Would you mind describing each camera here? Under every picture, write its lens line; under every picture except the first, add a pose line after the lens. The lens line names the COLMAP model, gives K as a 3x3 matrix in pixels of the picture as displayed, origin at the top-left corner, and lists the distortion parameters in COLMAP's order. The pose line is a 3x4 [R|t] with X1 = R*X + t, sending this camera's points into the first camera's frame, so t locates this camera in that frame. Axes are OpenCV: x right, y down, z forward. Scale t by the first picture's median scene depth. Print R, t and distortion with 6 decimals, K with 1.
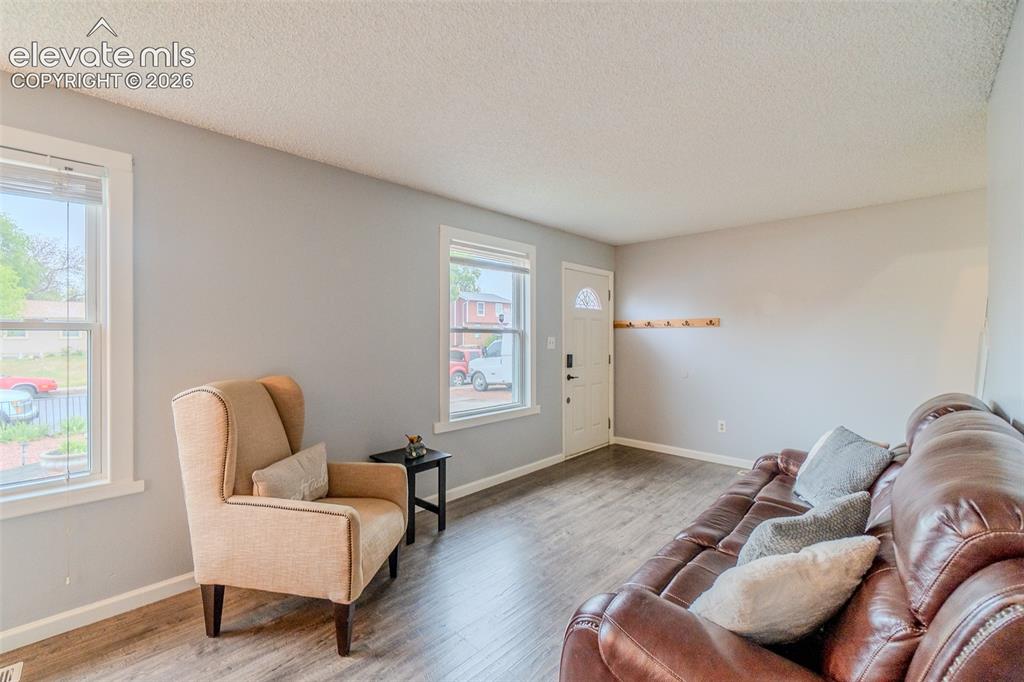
lens RADIAL K [[437.1, 0, 501.6], [0, 437.1, 337.2], [0, 0, 1]] dist [-0.008425, 0.003739]
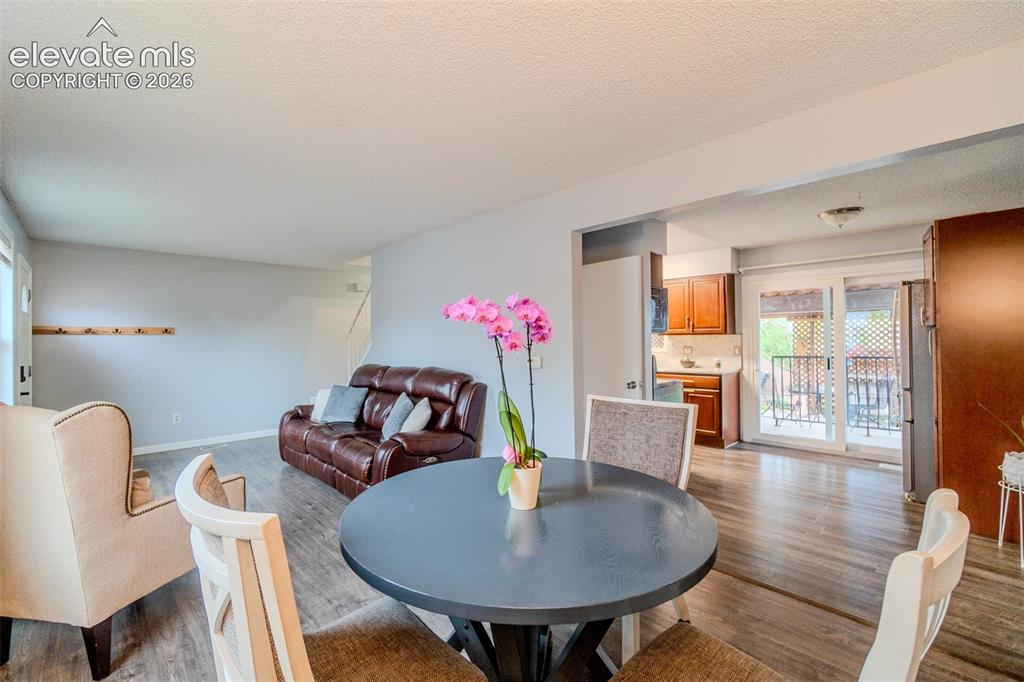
lens RADIAL K [[437.1, 0, 501.6], [0, 437.1, 337.2], [0, 0, 1]] dist [-0.008425, 0.003739]
pose [[0.046856, 0.005229, 0.998888, -0.765745], [0.010564, 0.999928, -0.005730, -0.000773], [-0.998846, 0.010821, 0.046797, 0.066101]]
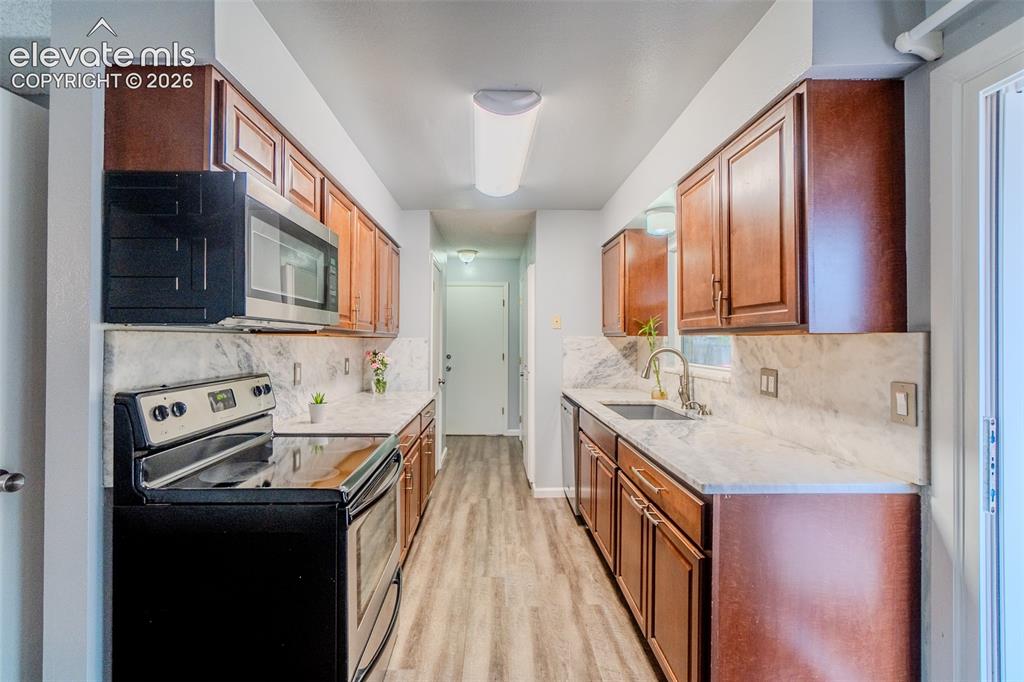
lens RADIAL K [[437.1, 0, 501.6], [0, 437.1, 337.2], [0, 0, 1]] dist [-0.008425, 0.003739]
pose [[0.708251, 0.011010, 0.705875, 0.258984], [-0.005129, 0.999932, -0.010450, 0.000058], [-0.705942, 0.003780, 0.708259, -0.663107]]
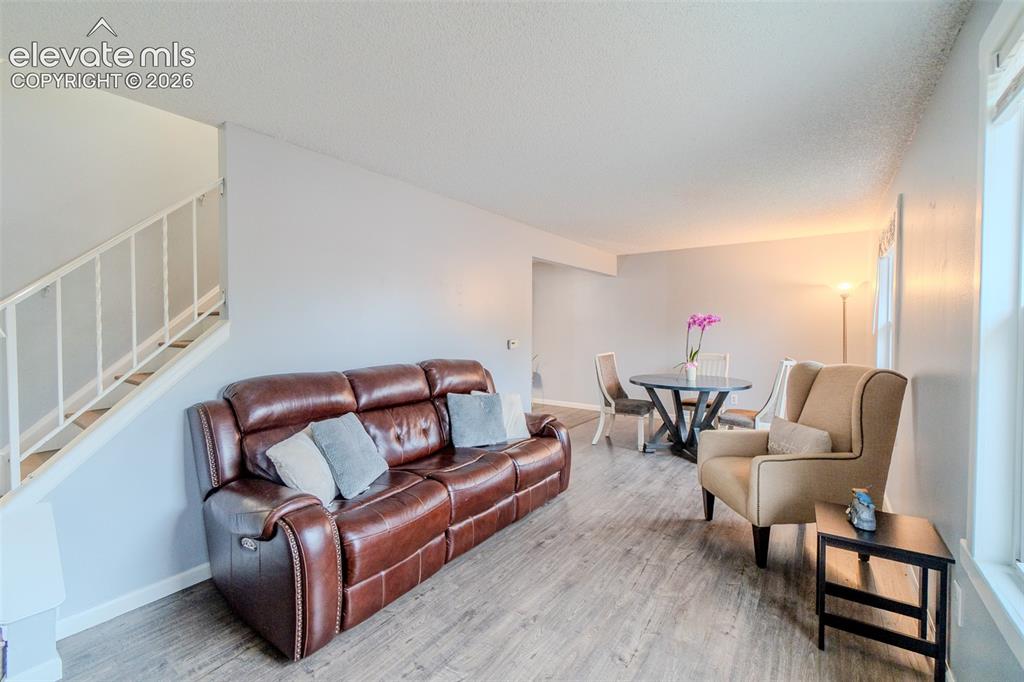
lens RADIAL K [[437.1, 0, 501.6], [0, 437.1, 337.2], [0, 0, 1]] dist [-0.008425, 0.003739]
pose [[-0.991628, 0.000263, -0.129125, 0.303086], [-0.003275, 0.999625, 0.027193, -0.005680], [0.129084, 0.027388, -0.991255, 1.205196]]
